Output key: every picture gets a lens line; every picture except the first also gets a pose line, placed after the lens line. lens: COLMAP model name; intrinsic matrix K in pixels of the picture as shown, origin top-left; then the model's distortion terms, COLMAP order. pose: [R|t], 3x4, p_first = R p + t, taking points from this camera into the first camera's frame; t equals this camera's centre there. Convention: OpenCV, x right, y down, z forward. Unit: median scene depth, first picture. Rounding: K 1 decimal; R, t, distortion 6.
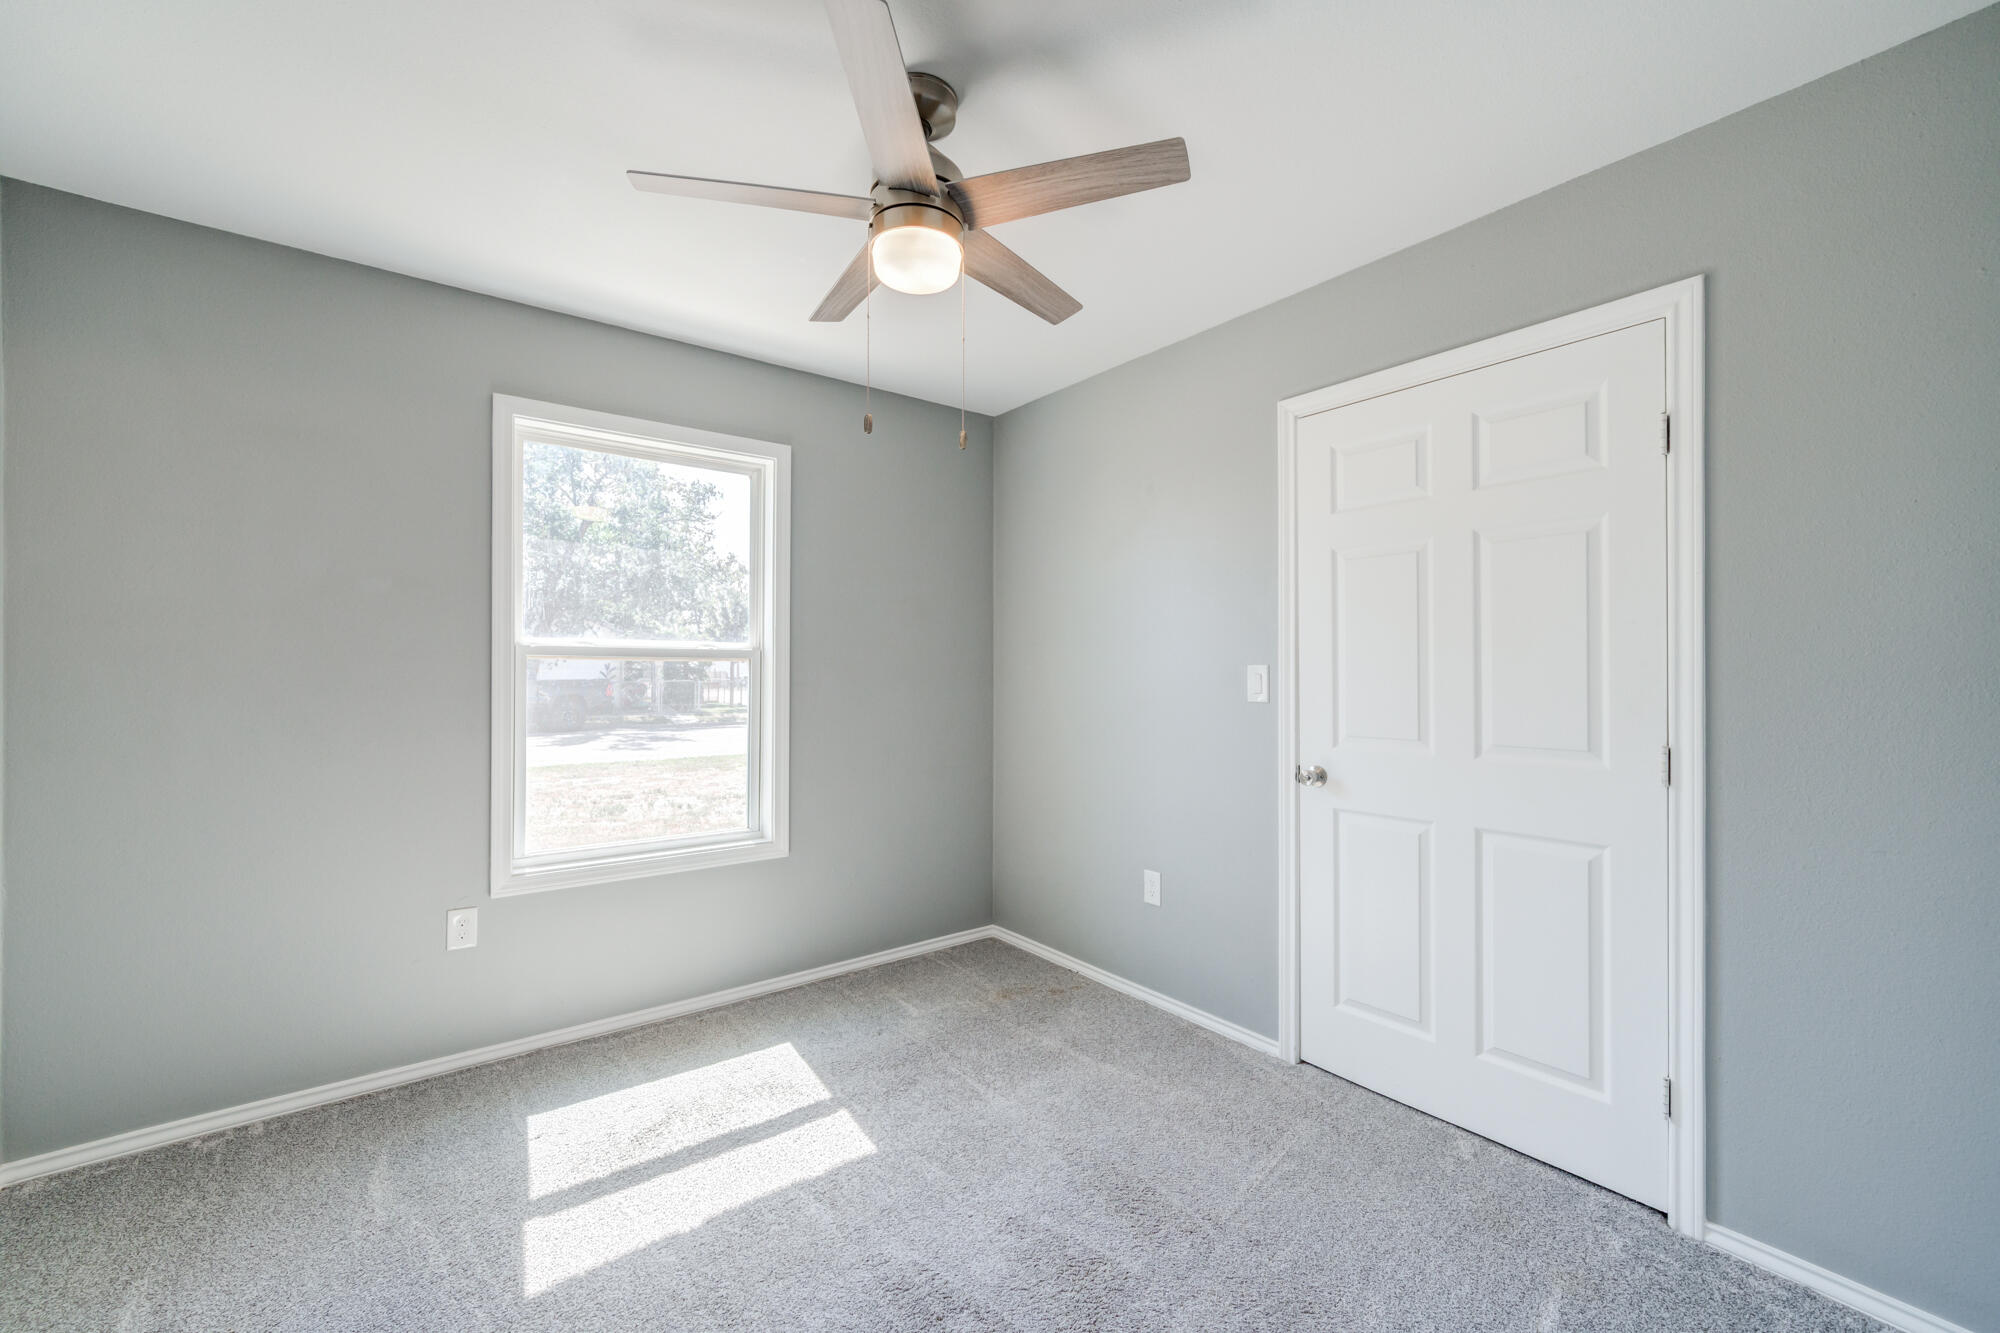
lens RADIAL K [[797.1, 0, 992.5], [0, 797.1, 659.1], [0, 0, 1]] dist [-0.011207, 0.002617]
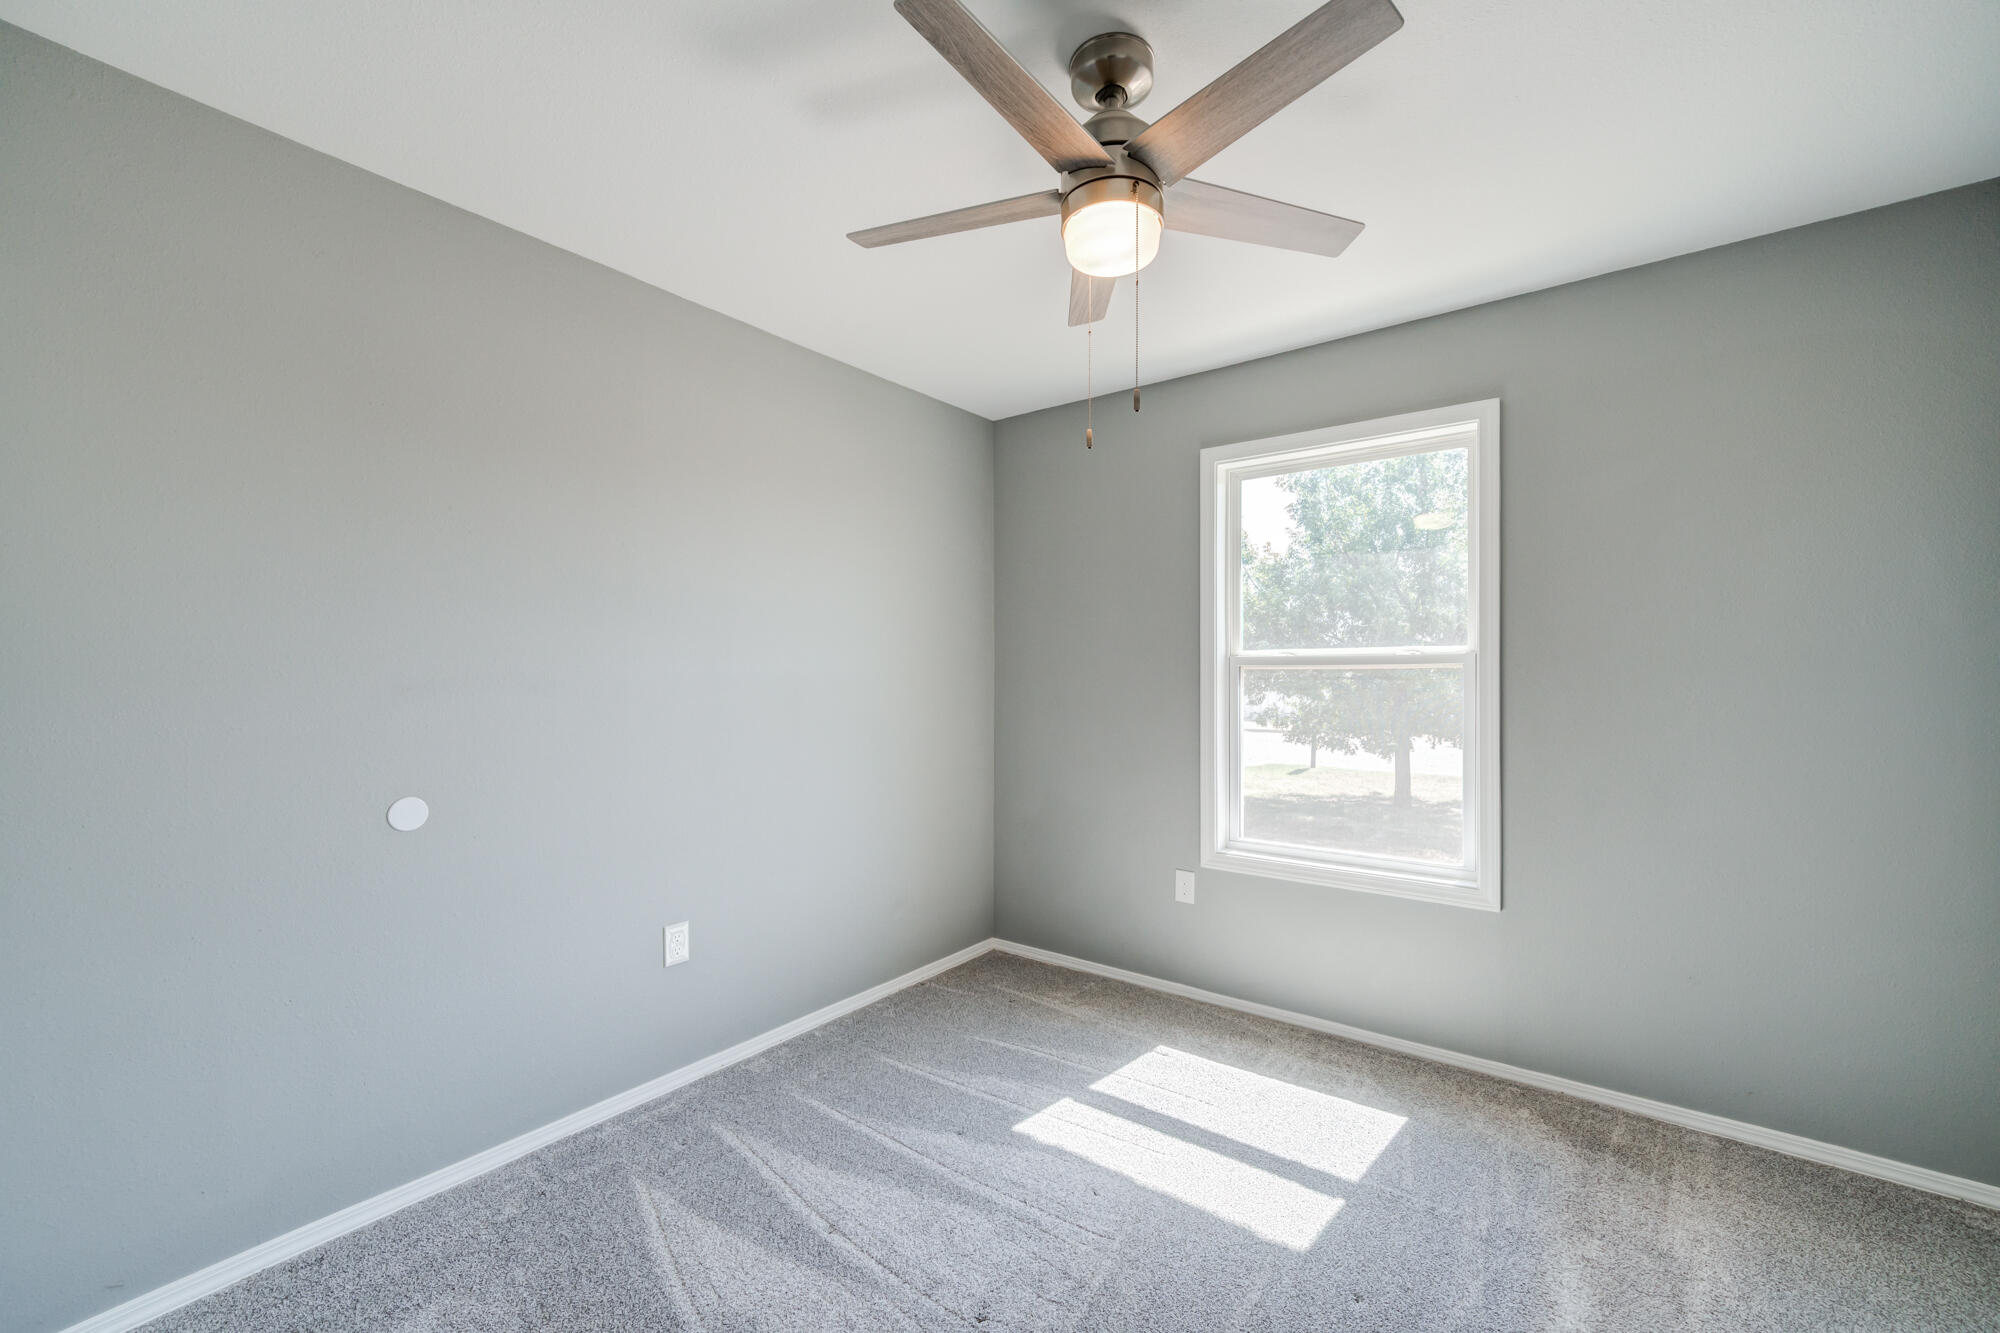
lens RADIAL K [[797.1, 0, 991.3], [0, 797.1, 674.5], [0, 0, 1]] dist [-0.011207, 0.002617]
pose [[0.264181, -0.007862, -0.964441, 0.440445], [0.015980, 0.999865, -0.003774, 0.005402], [0.964341, -0.014414, 0.264271, 0.353925]]
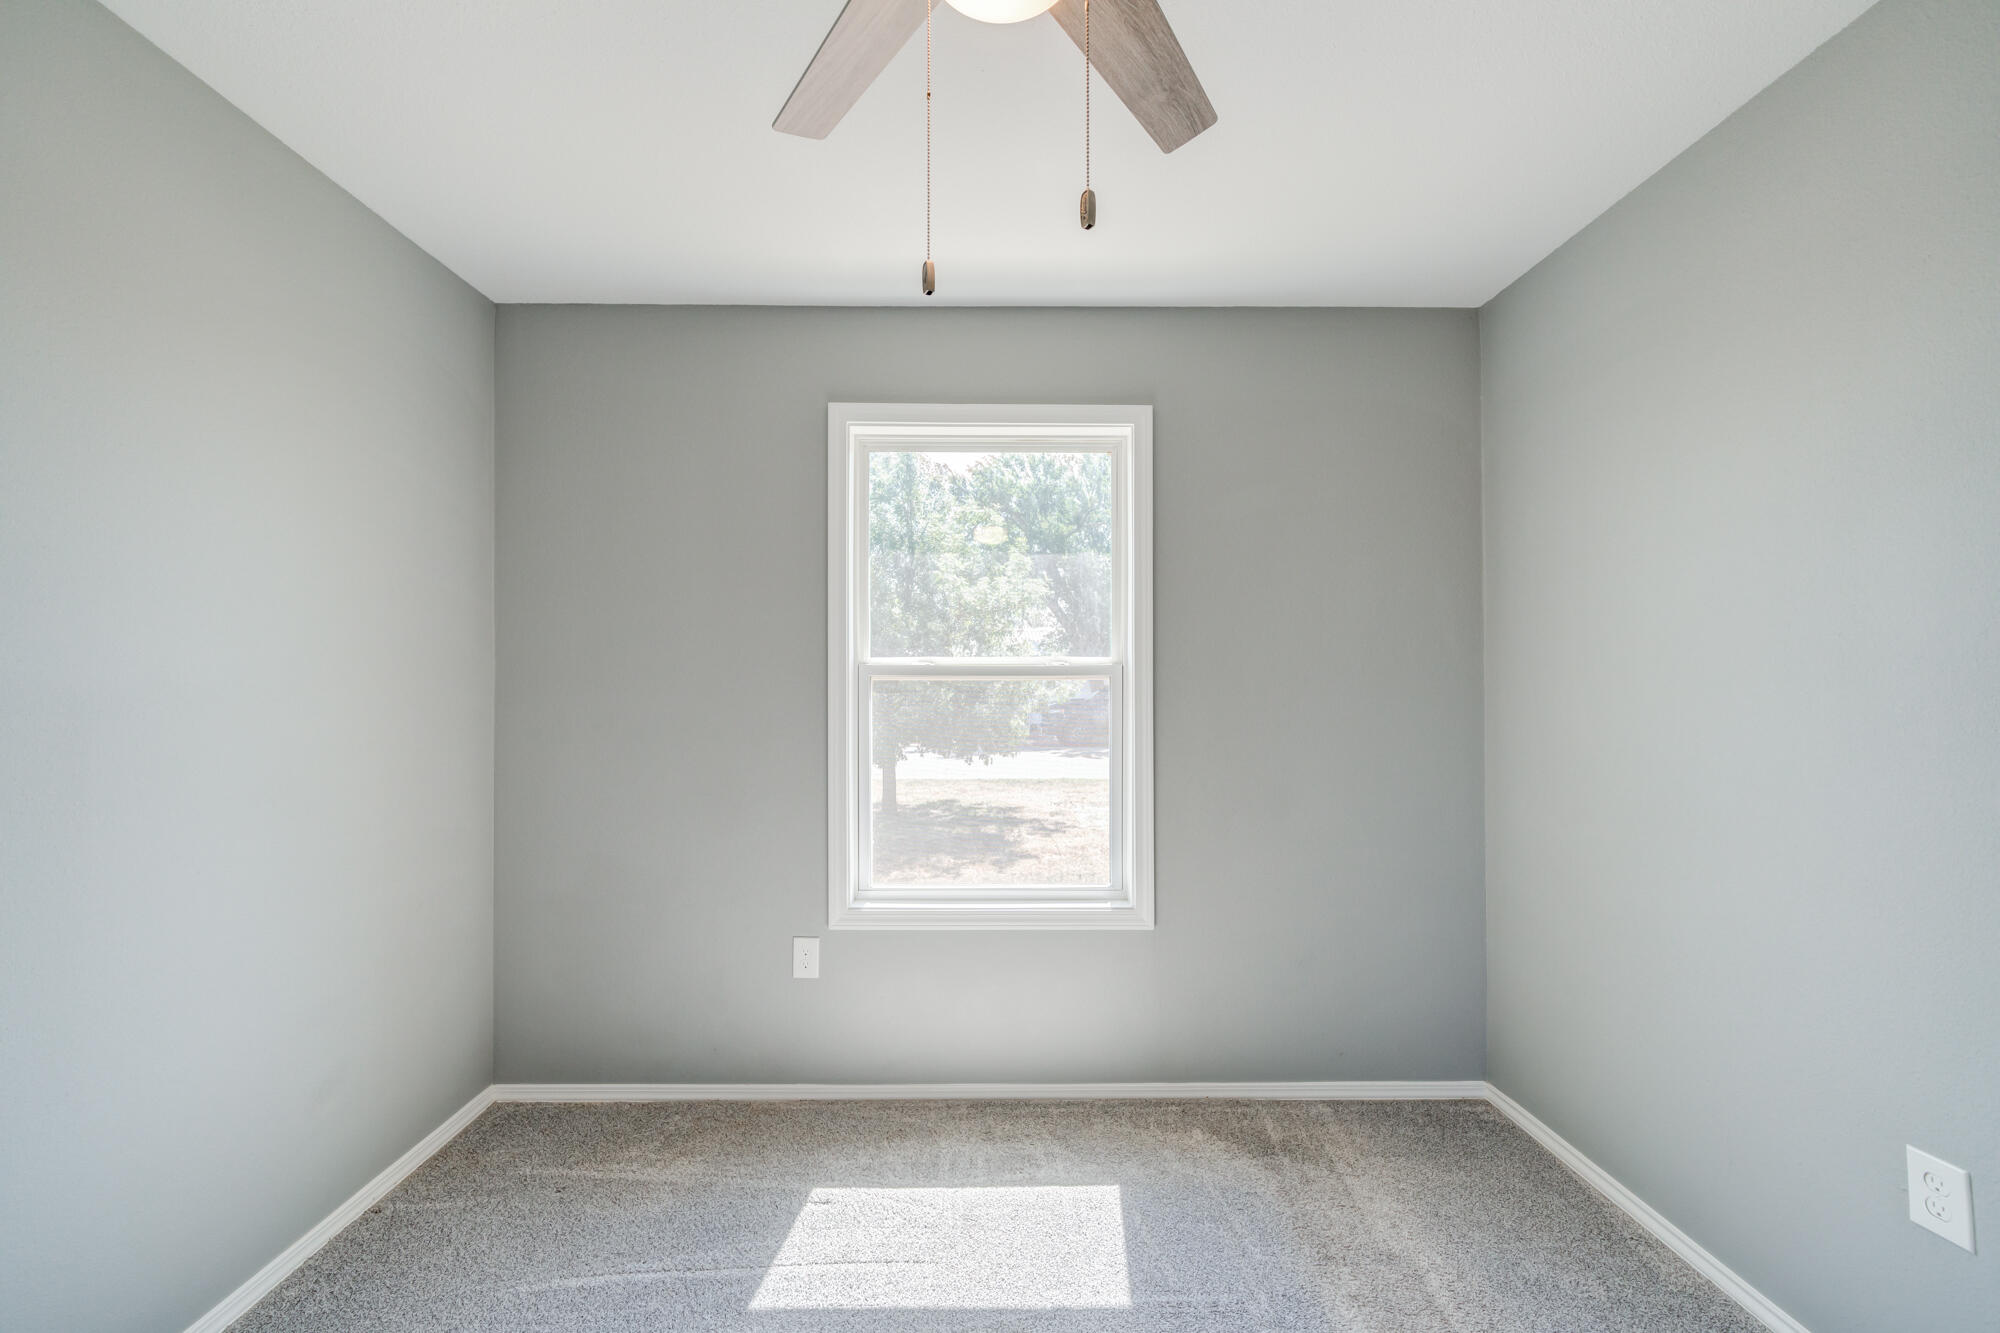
lens RADIAL K [[797.1, 0, 981.2], [0, 797.1, 681.9], [0, 0, 1]] dist [-0.011207, 0.002617]
pose [[0.806214, -0.008384, -0.591564, 0.084165], [0.011893, 0.999927, 0.002037, 0.001402], [0.591504, -0.008678, 0.806255, 0.318262]]
